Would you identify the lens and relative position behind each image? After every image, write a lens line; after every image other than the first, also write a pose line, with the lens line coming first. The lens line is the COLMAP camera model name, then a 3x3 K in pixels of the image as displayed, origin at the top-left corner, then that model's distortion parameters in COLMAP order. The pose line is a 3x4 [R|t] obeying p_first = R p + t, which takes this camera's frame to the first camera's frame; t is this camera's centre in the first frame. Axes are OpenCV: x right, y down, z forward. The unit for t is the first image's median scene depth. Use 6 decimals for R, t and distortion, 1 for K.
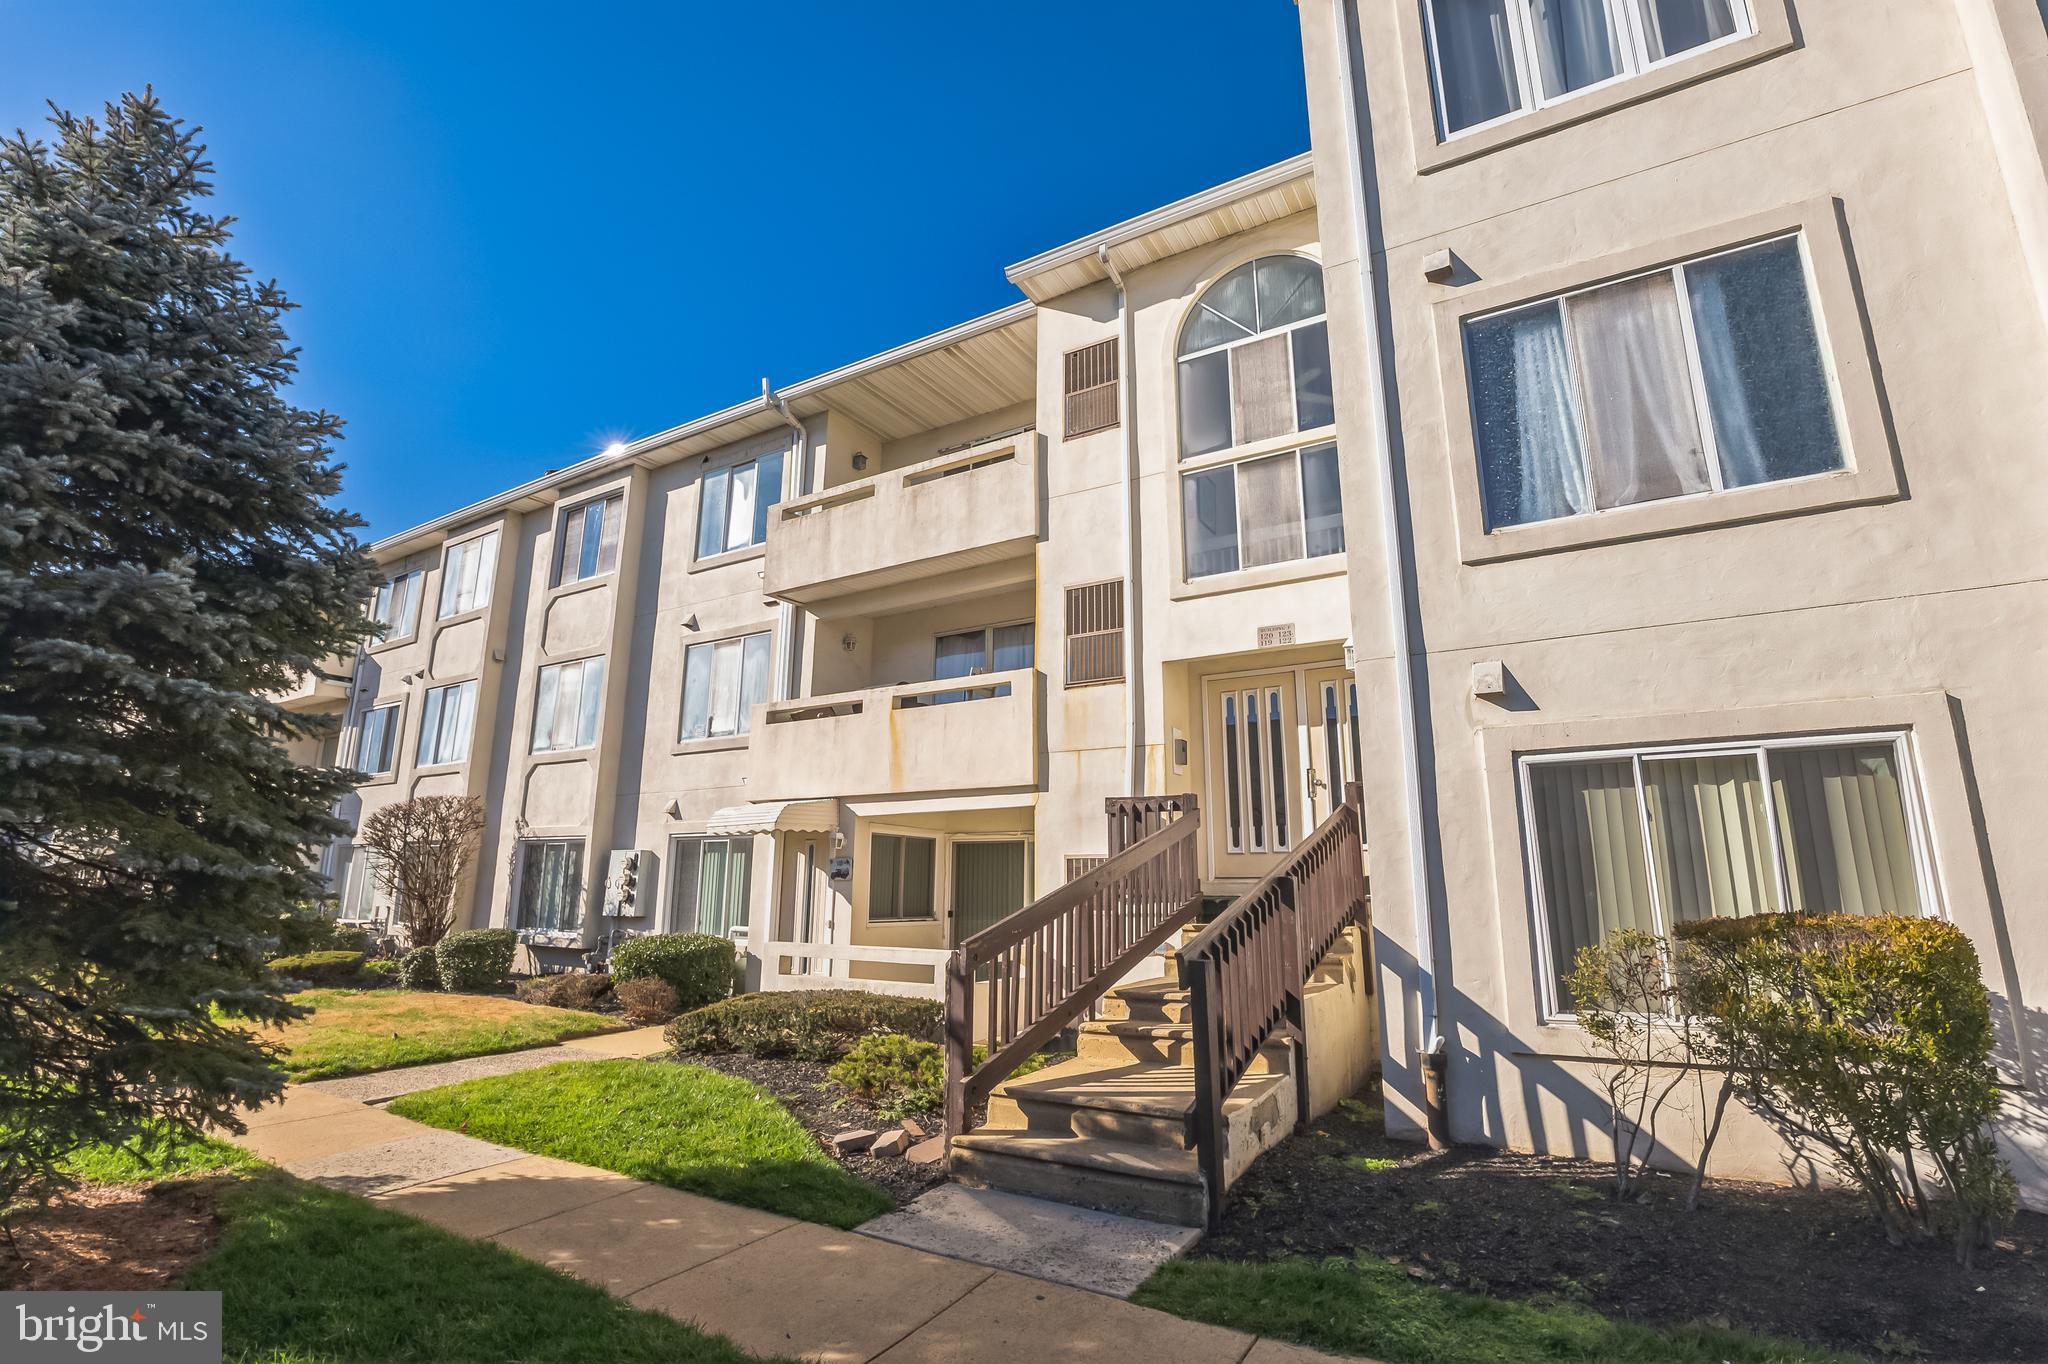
lens RADIAL K [[951.0, 0, 1013.0], [0, 951.0, 677.9], [0, 0, 1]] dist [-0.036940, 0.005707]
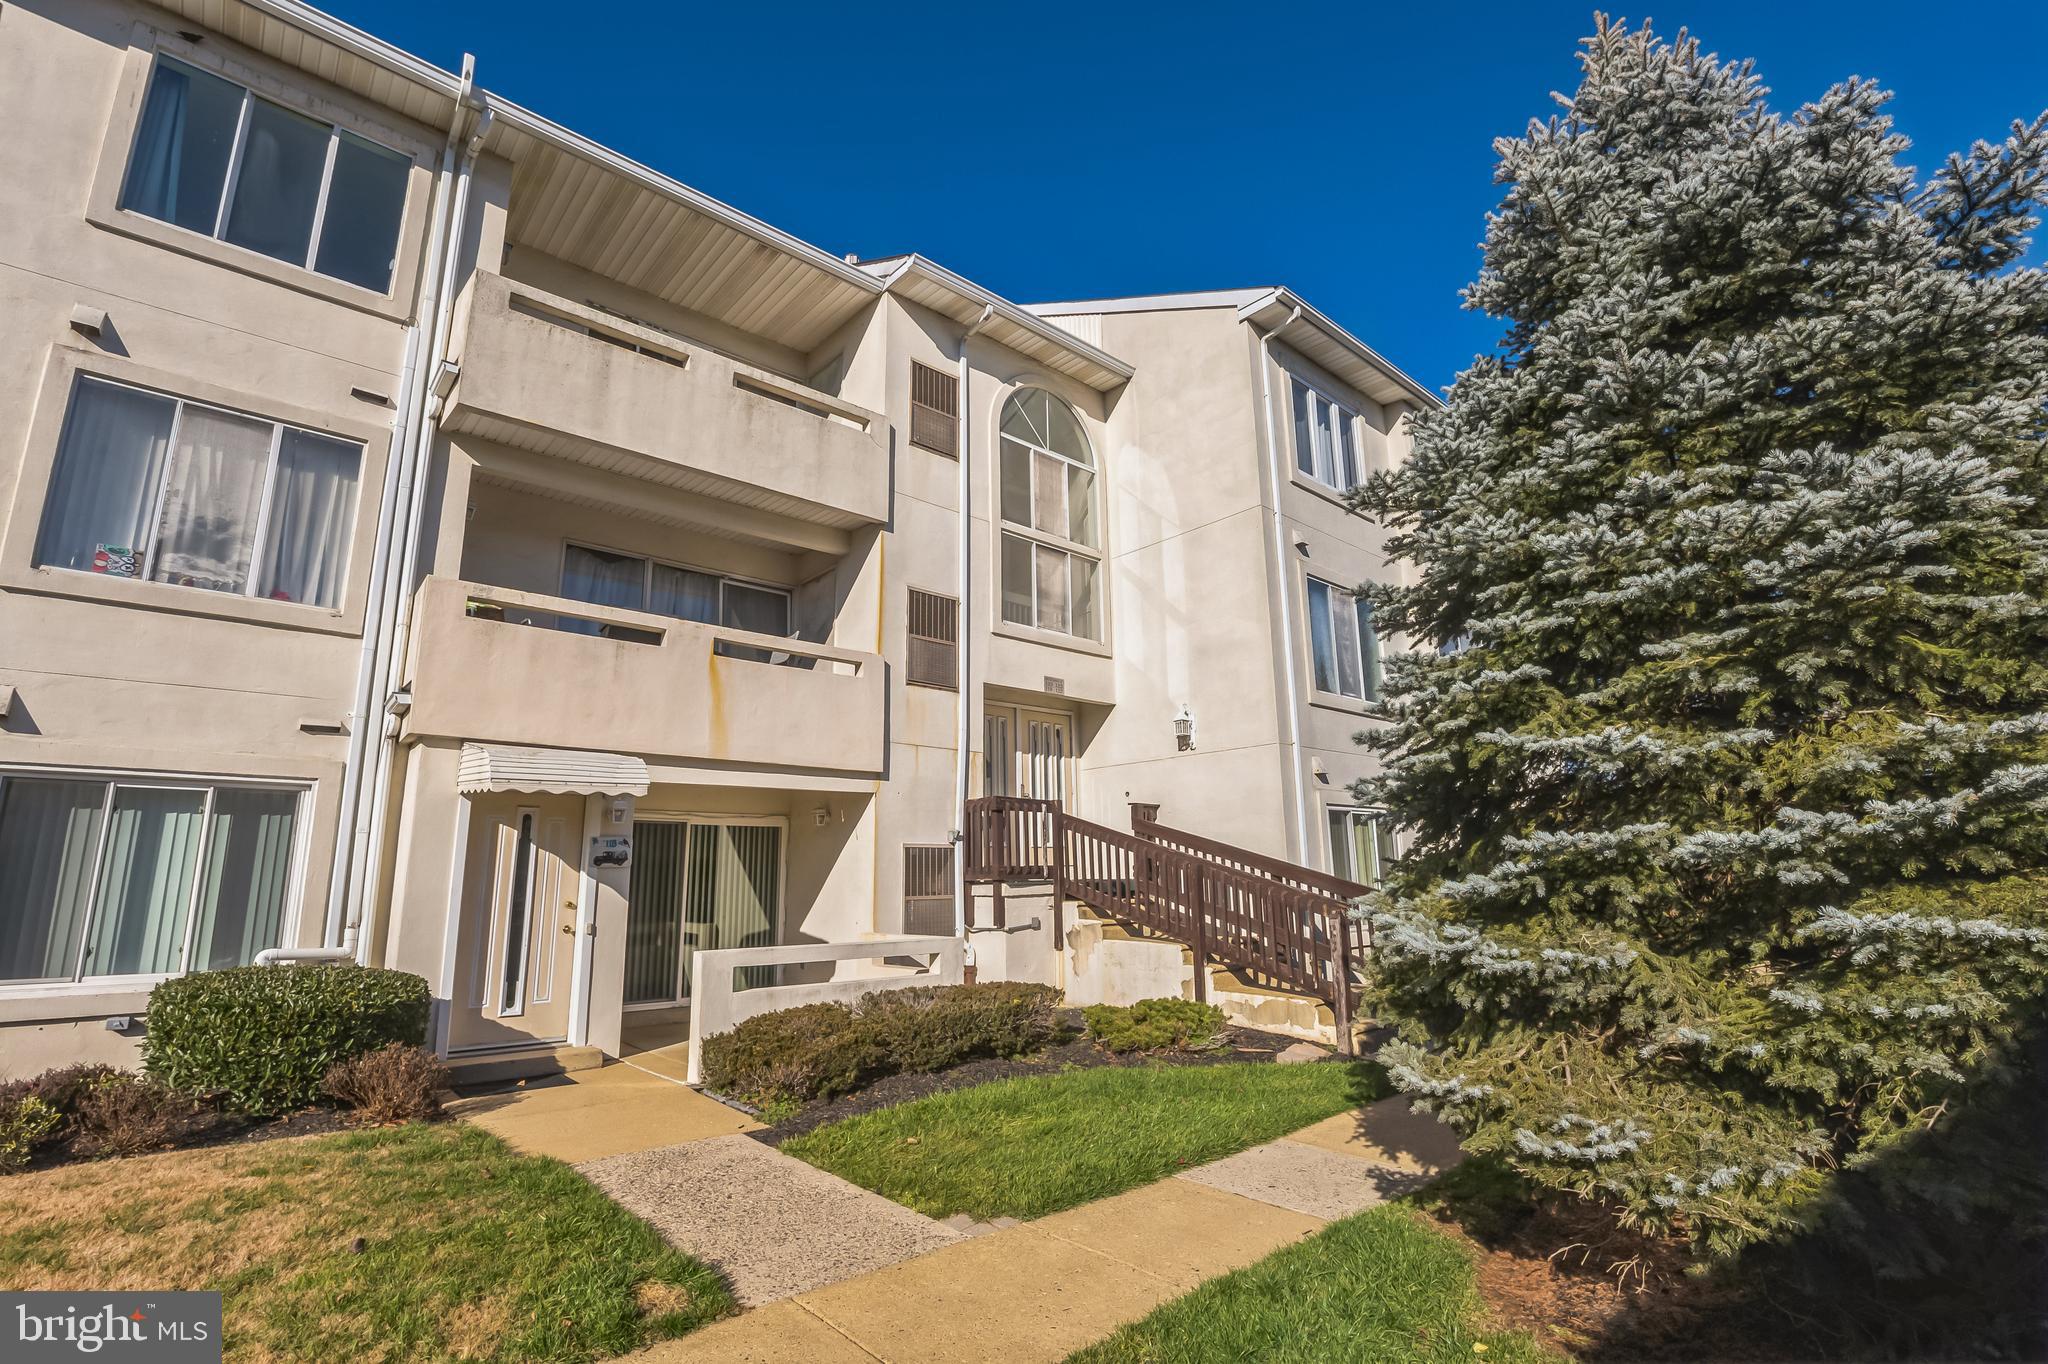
lens RADIAL K [[951.0, 0, 1038.4], [0, 951.0, 673.4], [0, 0, 1]] dist [-0.036940, 0.005707]
pose [[0.268882, 0.193739, 0.943487, -0.934307], [-0.197100, 0.969900, -0.142992, 0.126756], [-0.942791, -0.147513, 0.298974, 0.582551]]
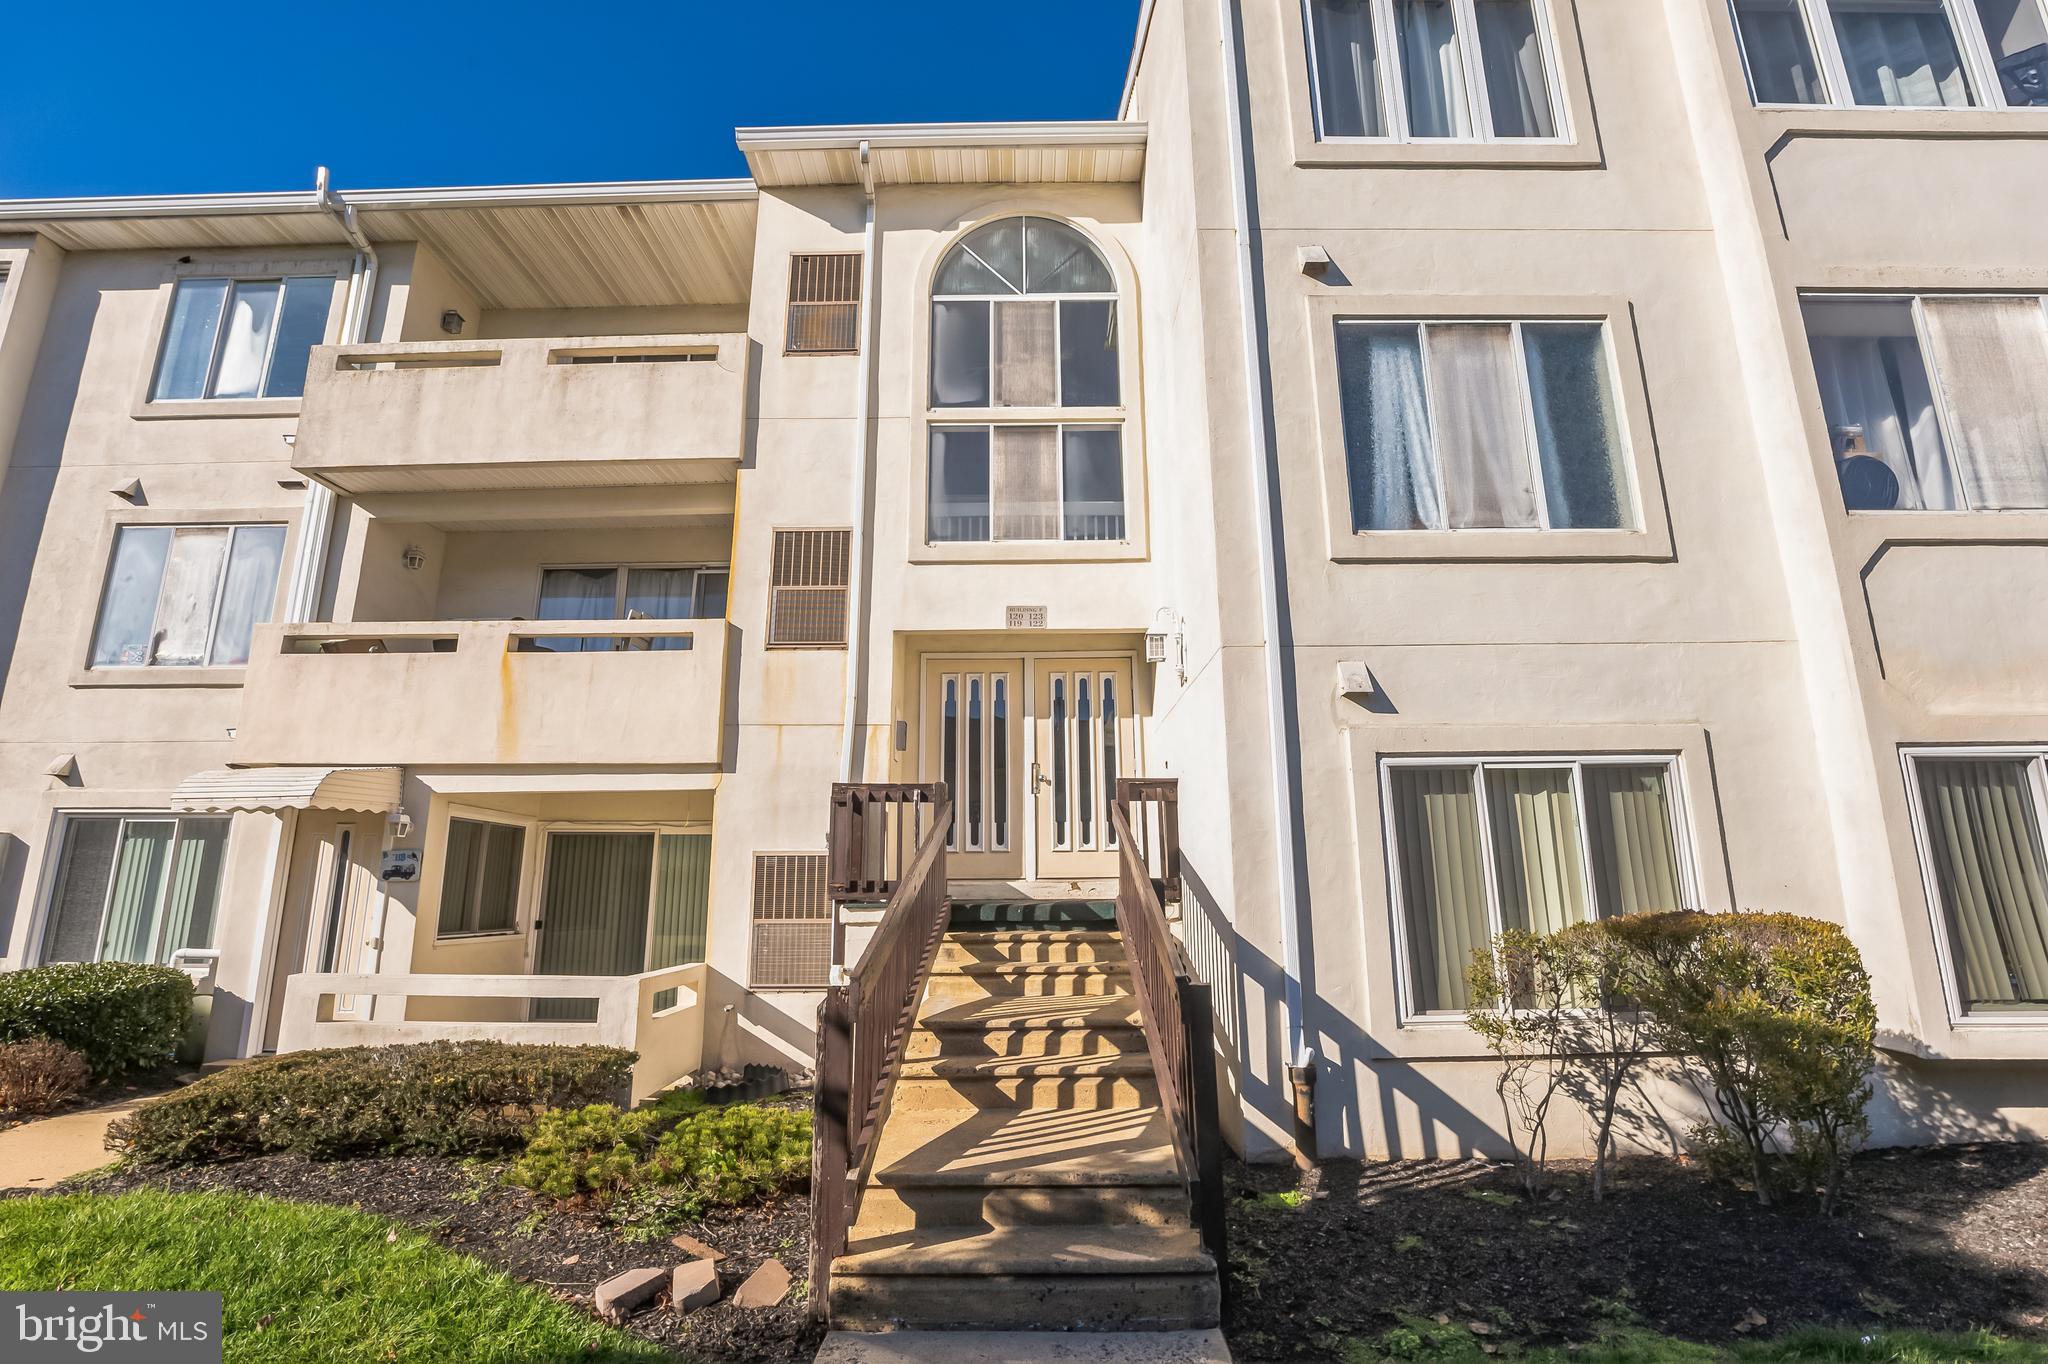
lens RADIAL K [[951.0, 0, 1023.6], [0, 951.0, 678.1], [0, 0, 1]] dist [-0.036940, 0.005707]
pose [[0.858632, 0.102446, 0.502250, -0.172040], [-0.102947, 0.994325, -0.026822, 0.037238], [-0.502148, -0.028675, 0.864306, 0.187132]]
